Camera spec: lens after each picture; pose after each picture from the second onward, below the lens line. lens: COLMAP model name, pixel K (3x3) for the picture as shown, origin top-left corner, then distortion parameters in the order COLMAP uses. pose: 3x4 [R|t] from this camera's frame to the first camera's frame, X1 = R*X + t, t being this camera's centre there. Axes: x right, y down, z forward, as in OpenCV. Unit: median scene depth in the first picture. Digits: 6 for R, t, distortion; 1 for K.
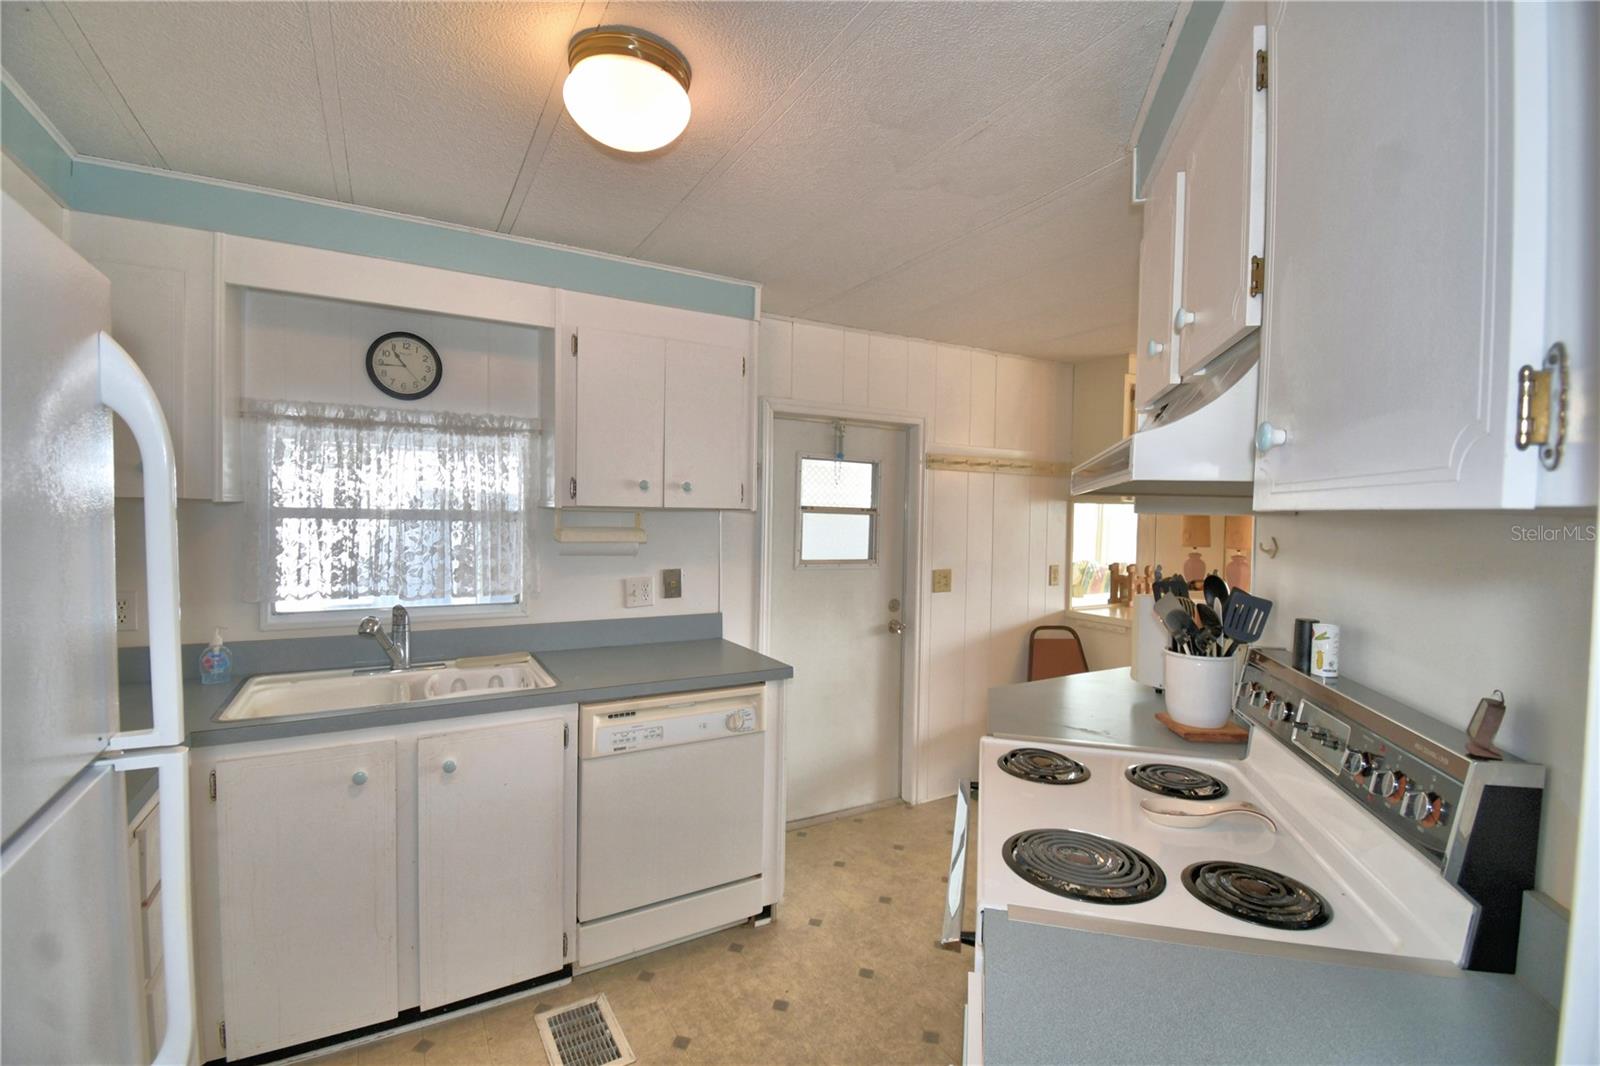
lens RADIAL K [[700.6, 0, 794.9], [0, 700.6, 530.4], [0, 0, 1]] dist [0.019550, -0.026790]
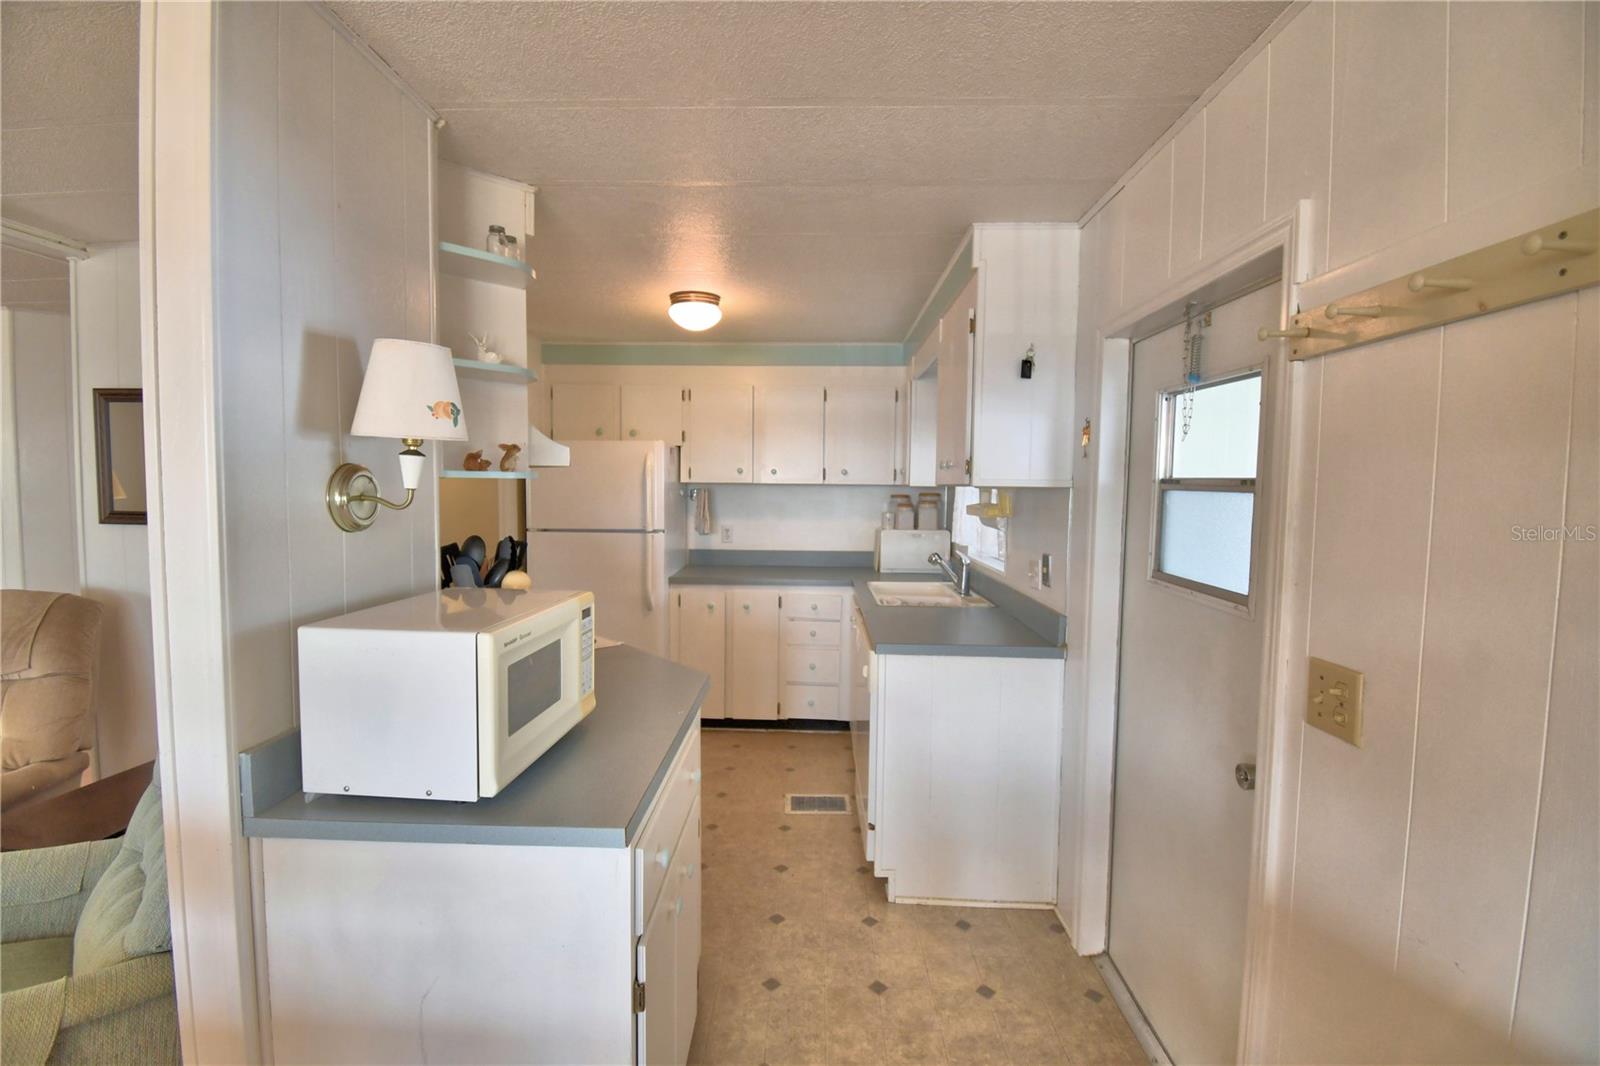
lens RADIAL K [[700.6, 0, 794.9], [0, 700.6, 530.4], [0, 0, 1]] dist [0.019550, -0.026790]
pose [[-0.522271, 0.027893, -0.852323, 0.955215], [-0.047070, 0.996998, 0.061470, -0.019078], [0.851479, 0.072223, -0.519391, 1.502367]]
